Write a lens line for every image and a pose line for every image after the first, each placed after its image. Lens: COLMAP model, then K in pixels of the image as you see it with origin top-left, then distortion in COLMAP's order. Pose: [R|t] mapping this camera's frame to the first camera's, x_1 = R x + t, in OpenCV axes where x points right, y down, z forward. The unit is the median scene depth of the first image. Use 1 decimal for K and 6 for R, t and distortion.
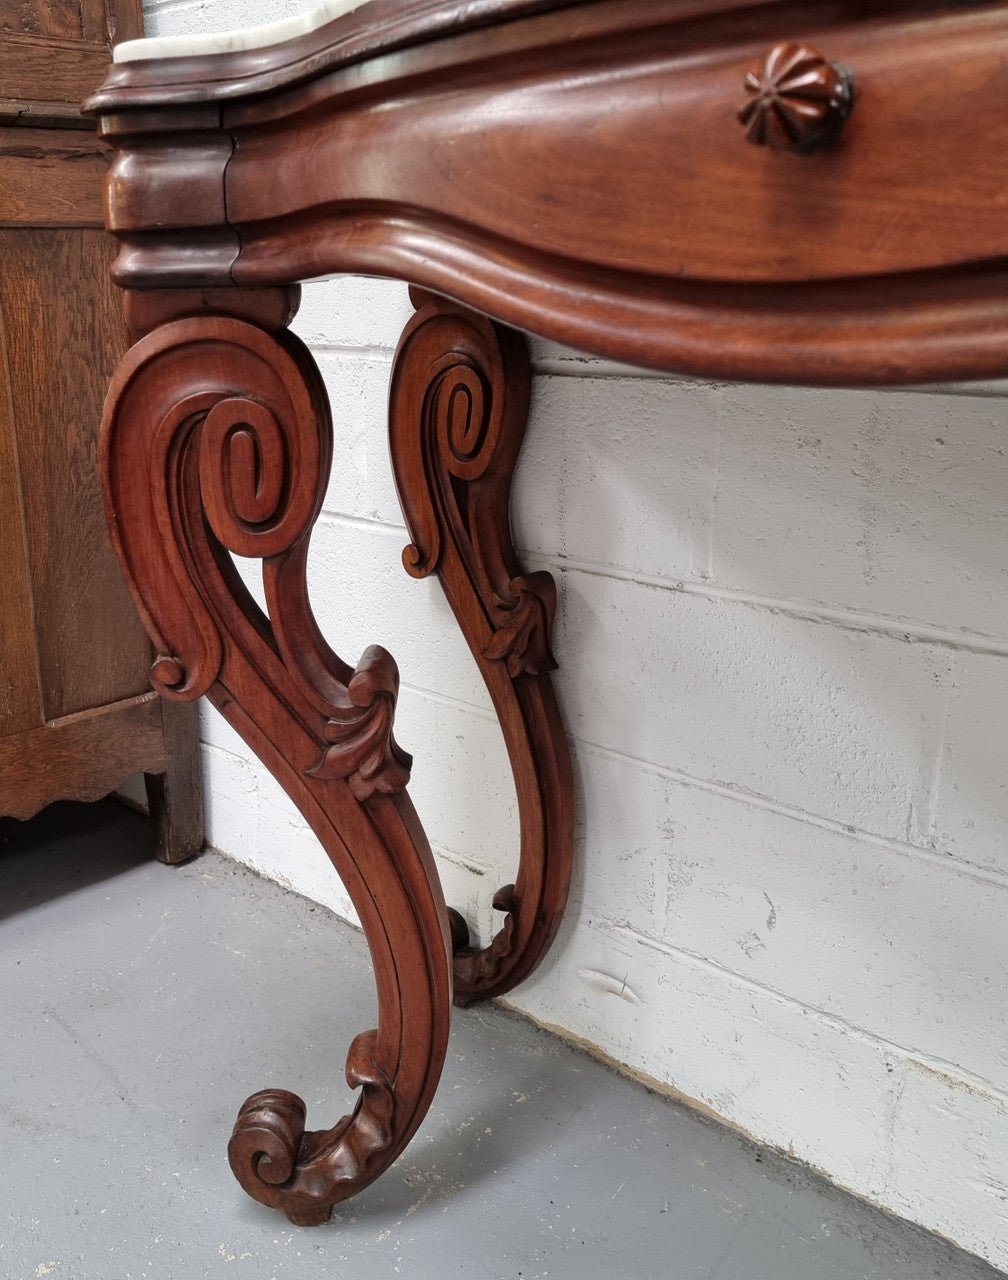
lens RADIAL K [[1040.7, 0, 504.0], [0, 1040.7, 640.0], [0, 0, 1]] dist [0.047873, -0.043819]
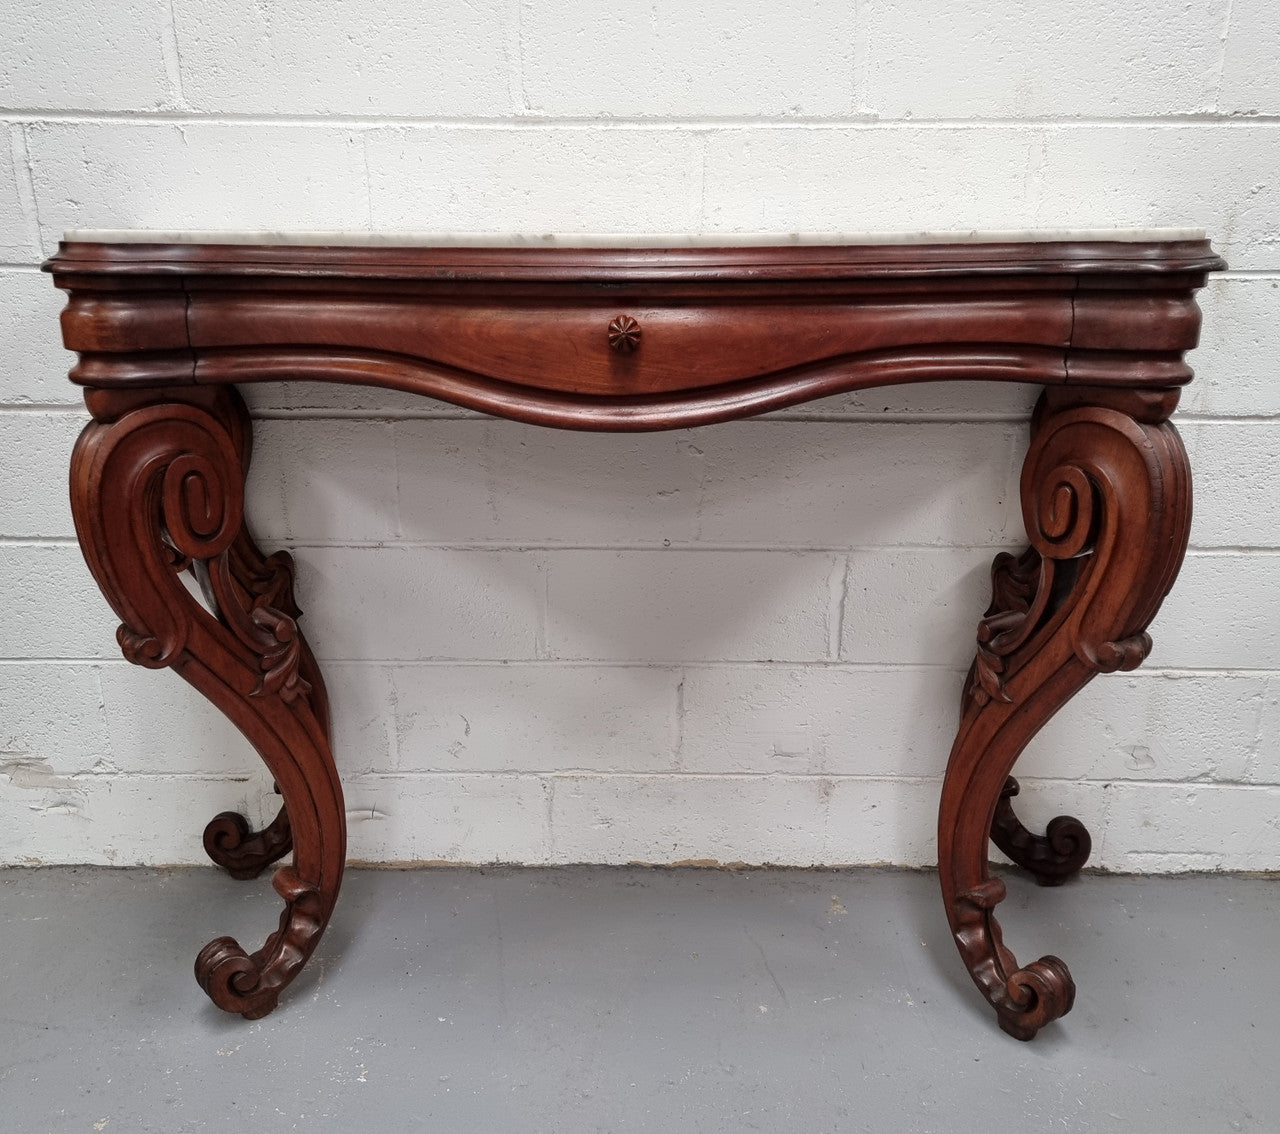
lens RADIAL K [[688.8, 0, 640.0], [0, 688.8, 567.0], [0, 0, 1]] dist [0.020478, -0.001632]
pose [[0.769843, -0.191251, 0.608904, -0.187725], [0.197169, 0.978646, 0.058101, -0.000964], [-0.607014, 0.075329, 0.791113, -0.086971]]
